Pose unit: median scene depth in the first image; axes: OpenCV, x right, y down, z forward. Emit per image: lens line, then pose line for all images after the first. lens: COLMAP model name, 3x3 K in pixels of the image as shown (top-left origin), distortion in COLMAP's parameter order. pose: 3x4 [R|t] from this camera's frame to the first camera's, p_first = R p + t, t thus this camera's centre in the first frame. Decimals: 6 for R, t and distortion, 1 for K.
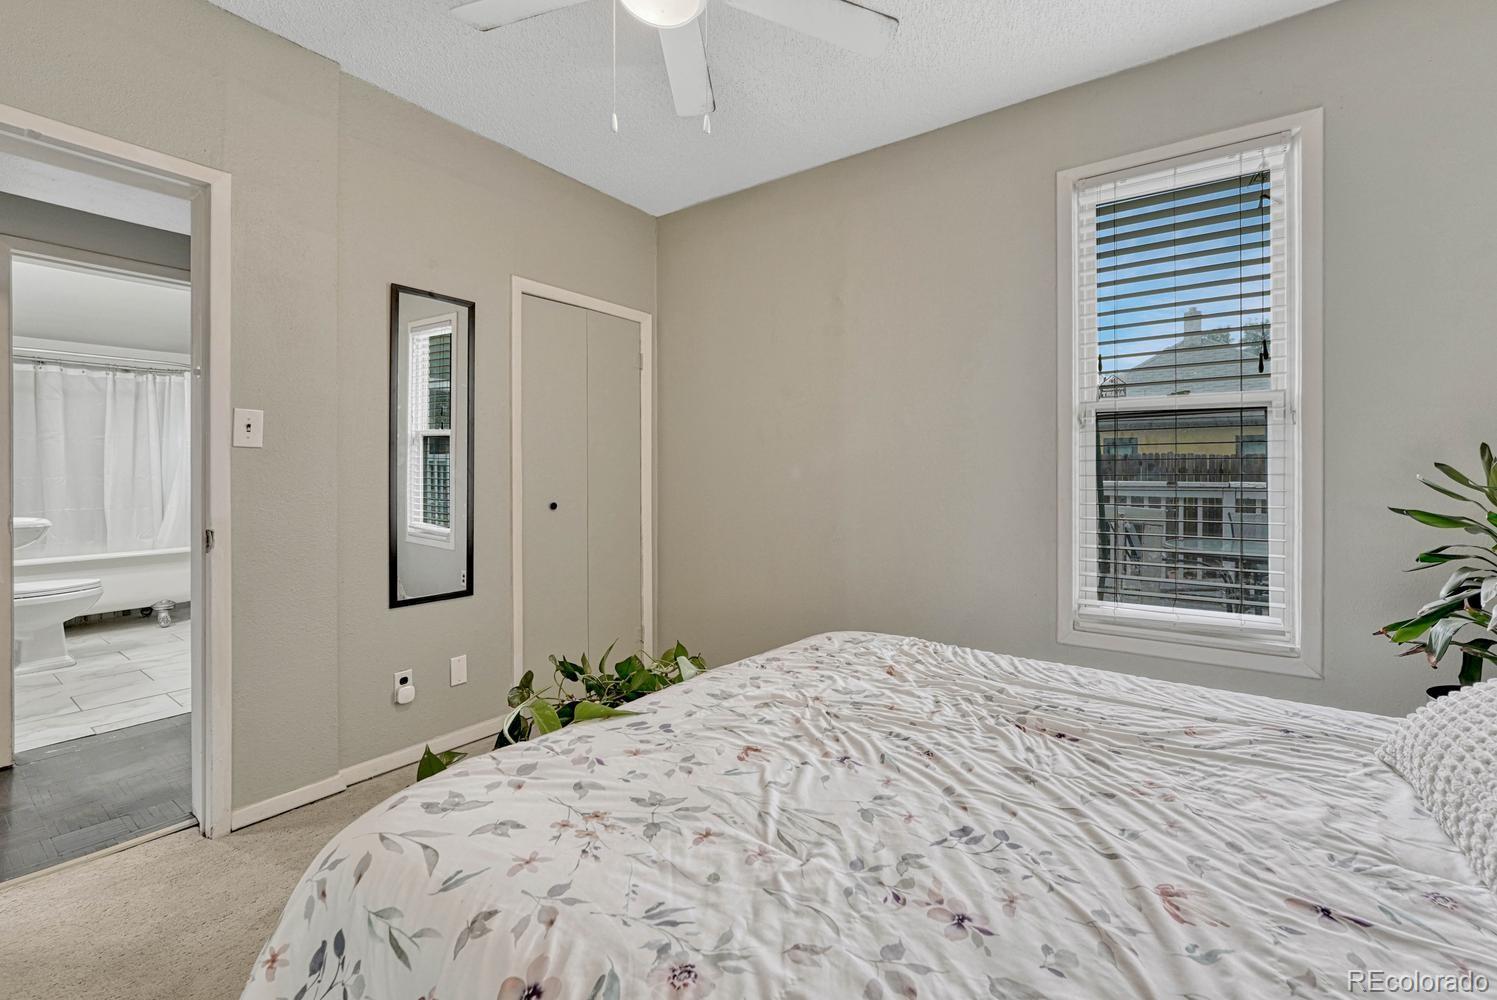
lens RADIAL K [[622.1, 0, 765.6], [0, 622.1, 468.9], [0, 0, 1]] dist [-0.010784, -0.000106]
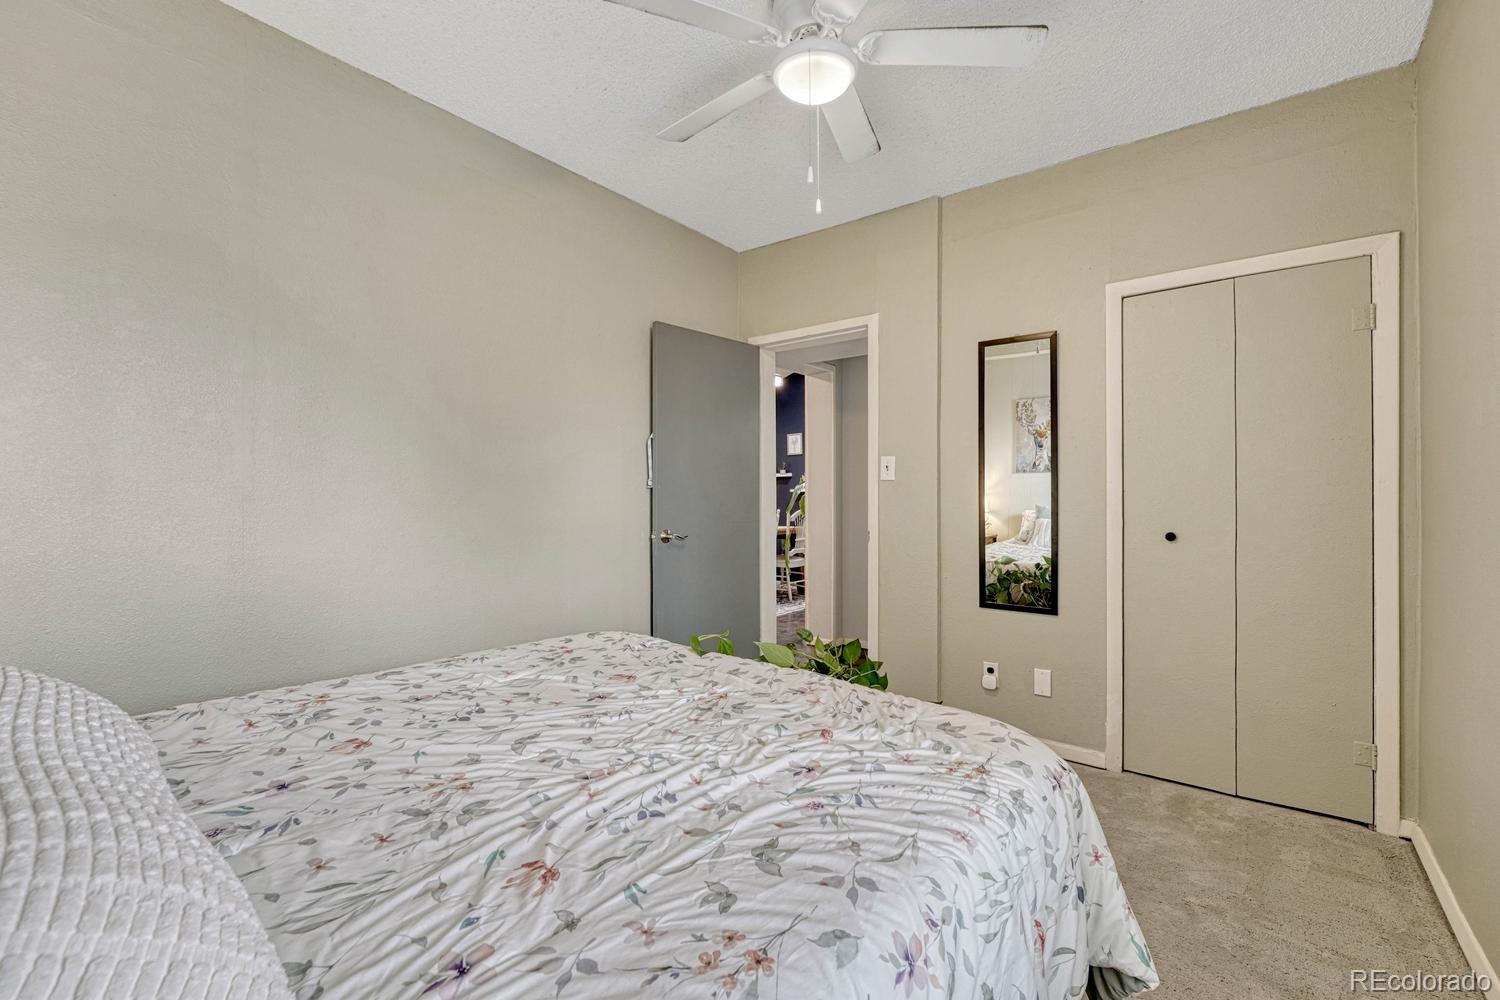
lens RADIAL K [[619.5, 0, 750.0], [0, 619.5, 500.0], [0, 0, 1]] dist [-0.003082, 0.000047]
pose [[-0.042239, 0.001456, -0.999106, 0.892582], [0.001930, 0.999997, 0.001376, 0.014708], [0.999106, -0.001870, -0.042242, 0.830828]]
